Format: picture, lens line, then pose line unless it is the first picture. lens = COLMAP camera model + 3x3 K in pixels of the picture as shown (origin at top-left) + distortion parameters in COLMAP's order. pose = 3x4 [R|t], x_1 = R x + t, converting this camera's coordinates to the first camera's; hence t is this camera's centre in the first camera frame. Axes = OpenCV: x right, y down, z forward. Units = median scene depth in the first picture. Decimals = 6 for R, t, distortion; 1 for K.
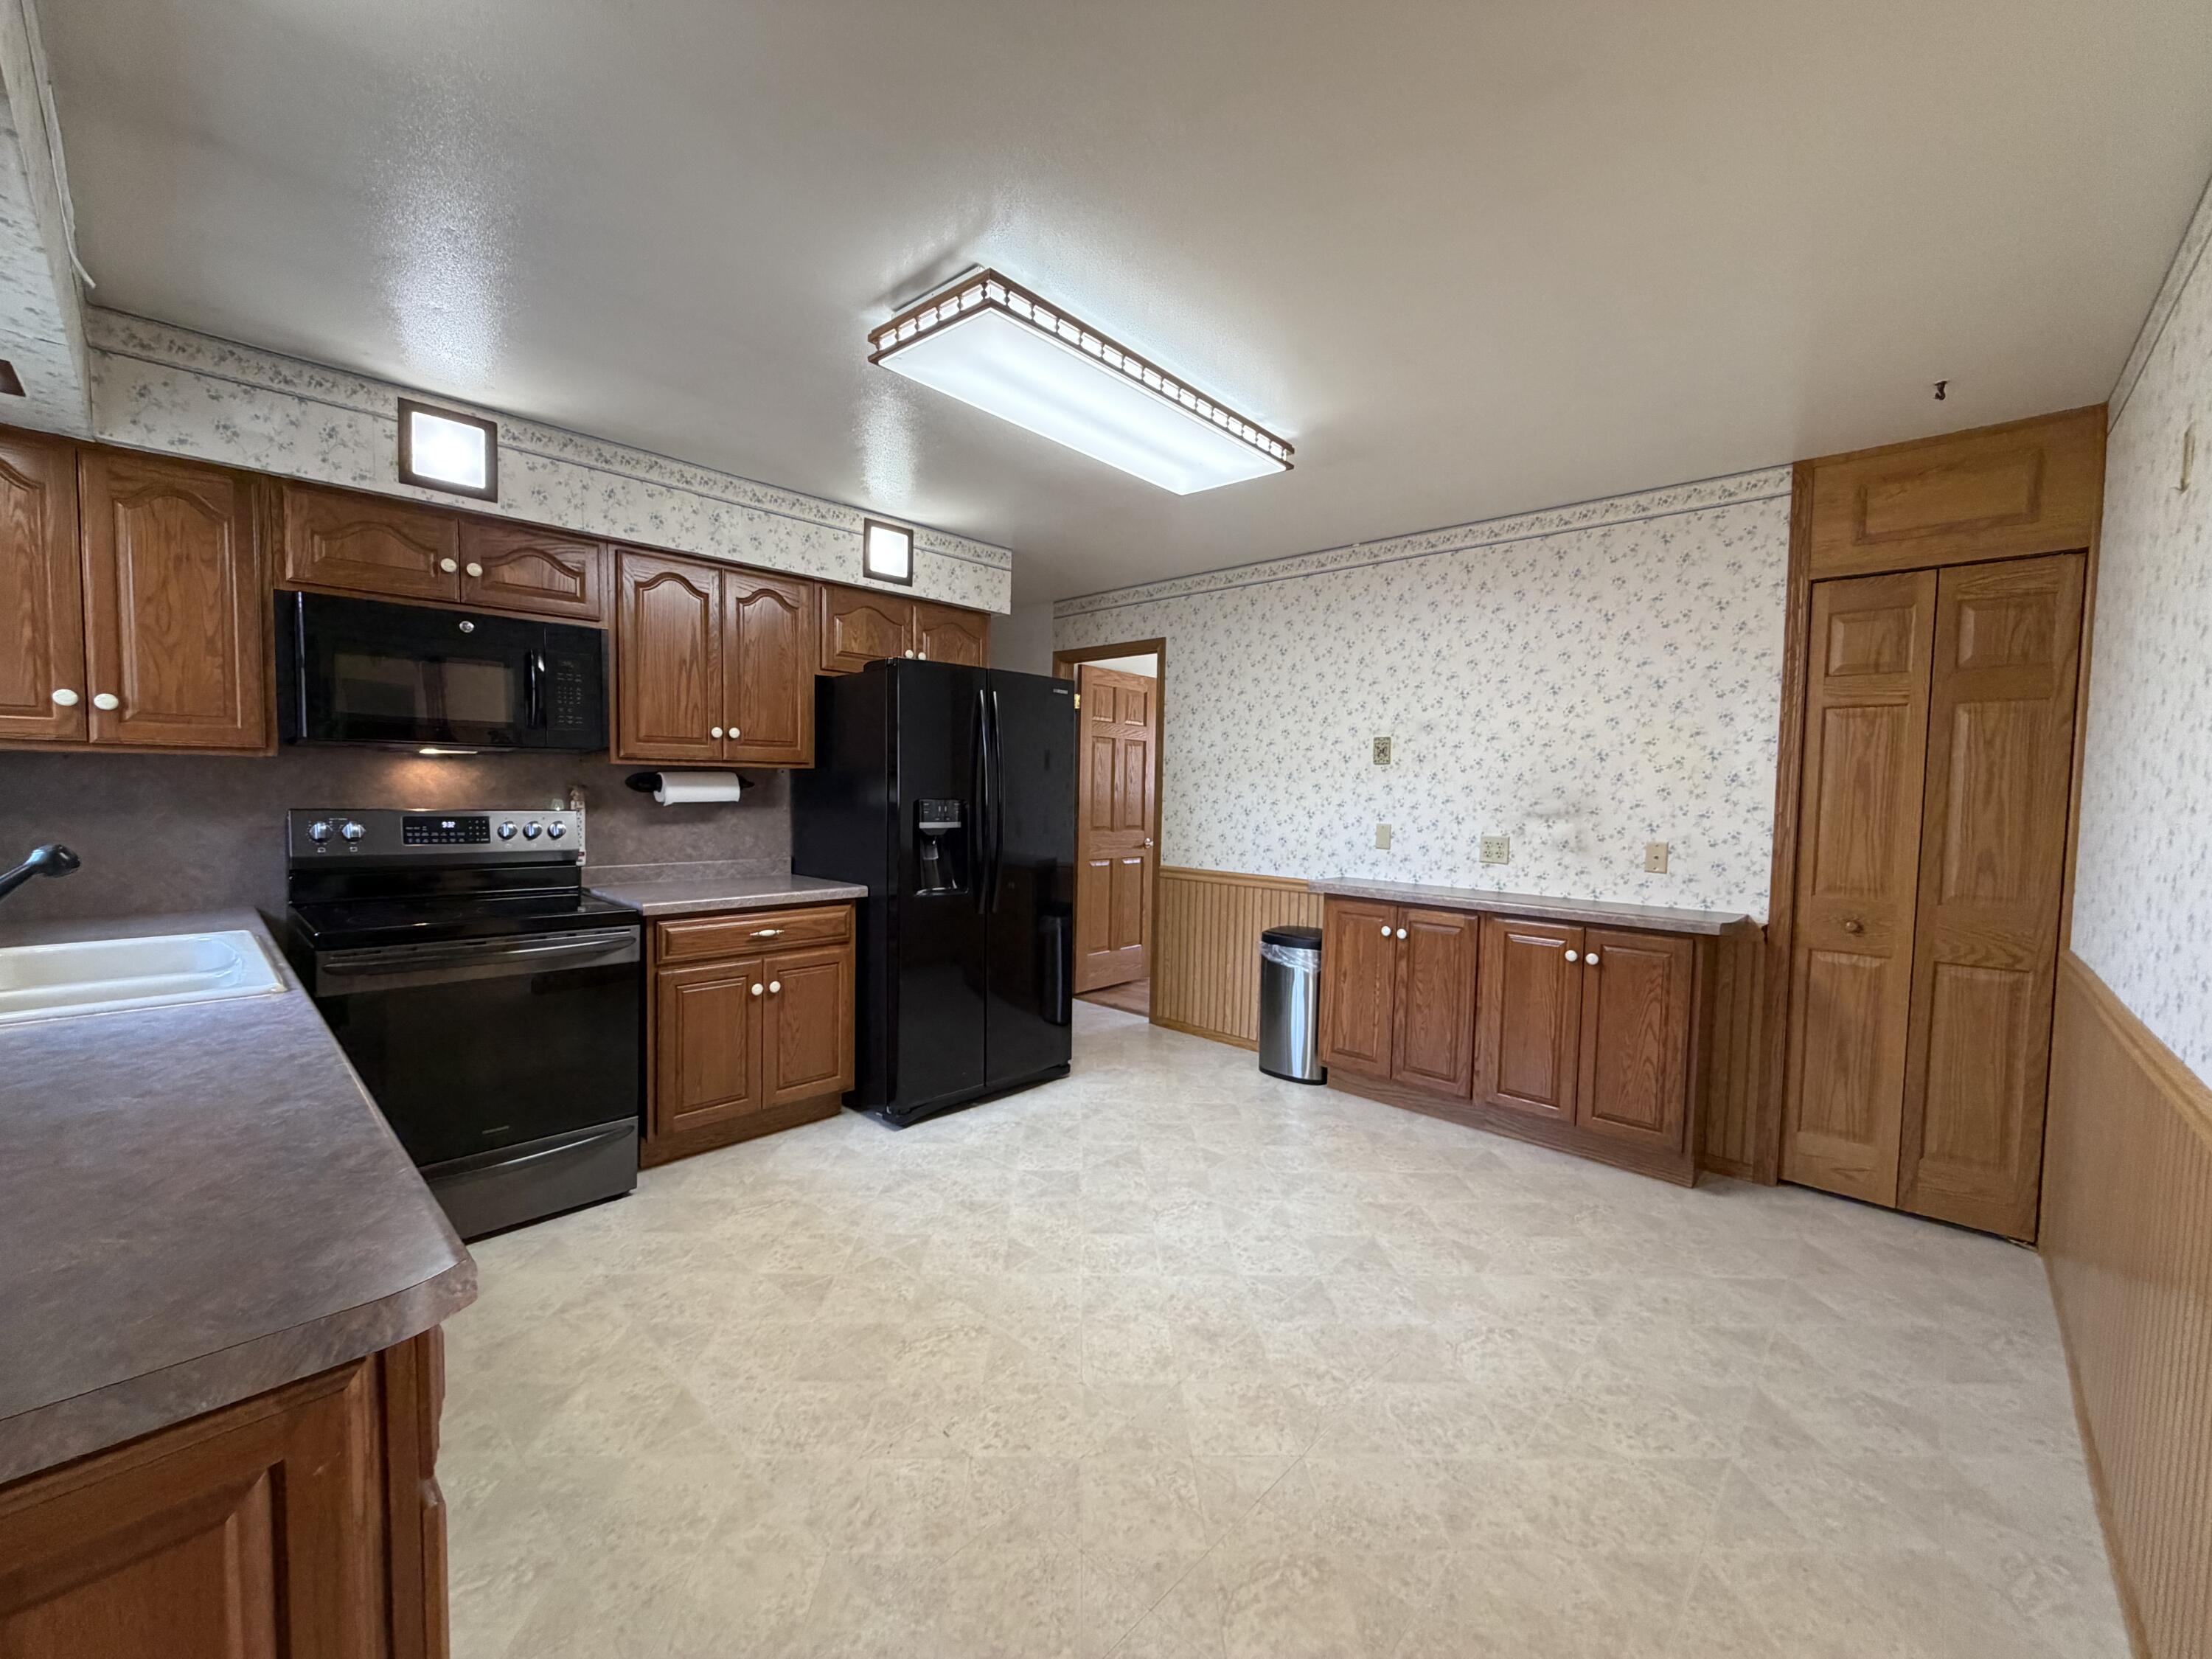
lens RADIAL K [[885.9, 0, 1102.2], [0, 885.9, 831.3], [0, 0, 1]] dist [-0.000275, -0.000141]
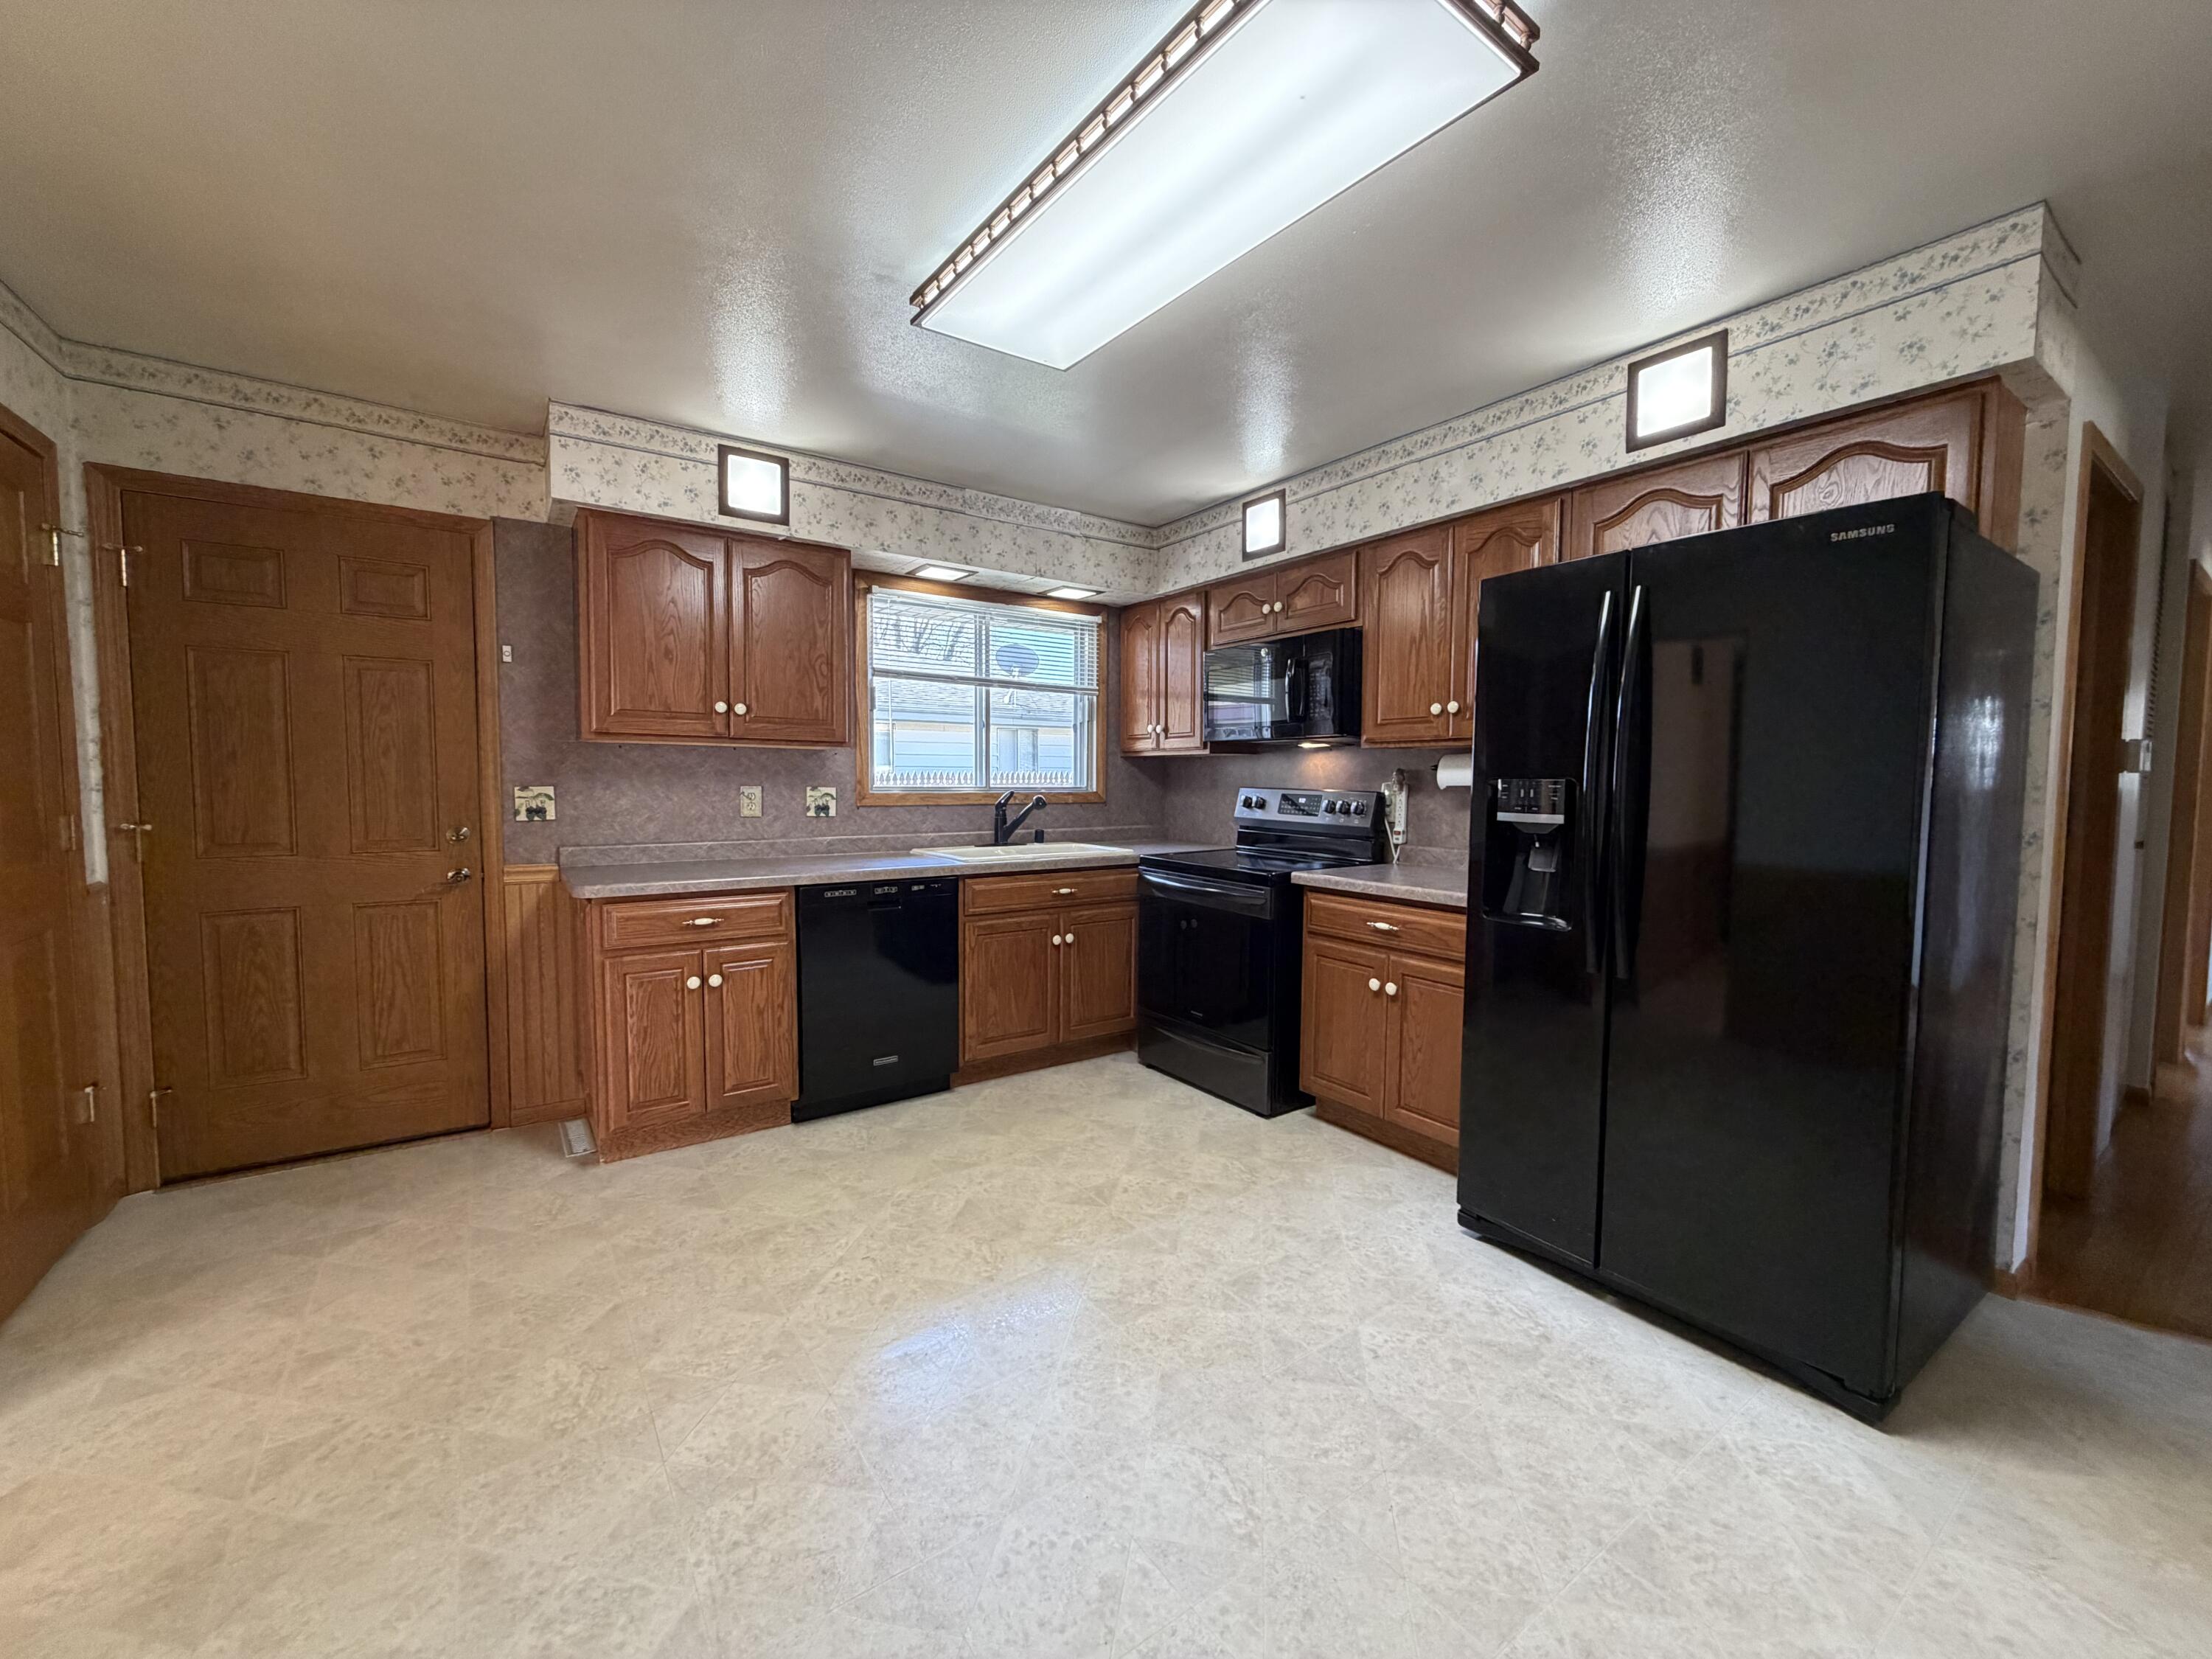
lens RADIAL K [[885.9, 0, 1102.3], [0, 885.9, 830.7], [0, 0, 1]] dist [-0.000275, -0.000141]
pose [[-0.204961, 0.043038, -0.977824, 0.635116], [-0.056990, 0.996813, 0.055819, -0.019713], [0.977110, 0.067167, -0.201855, 1.000699]]
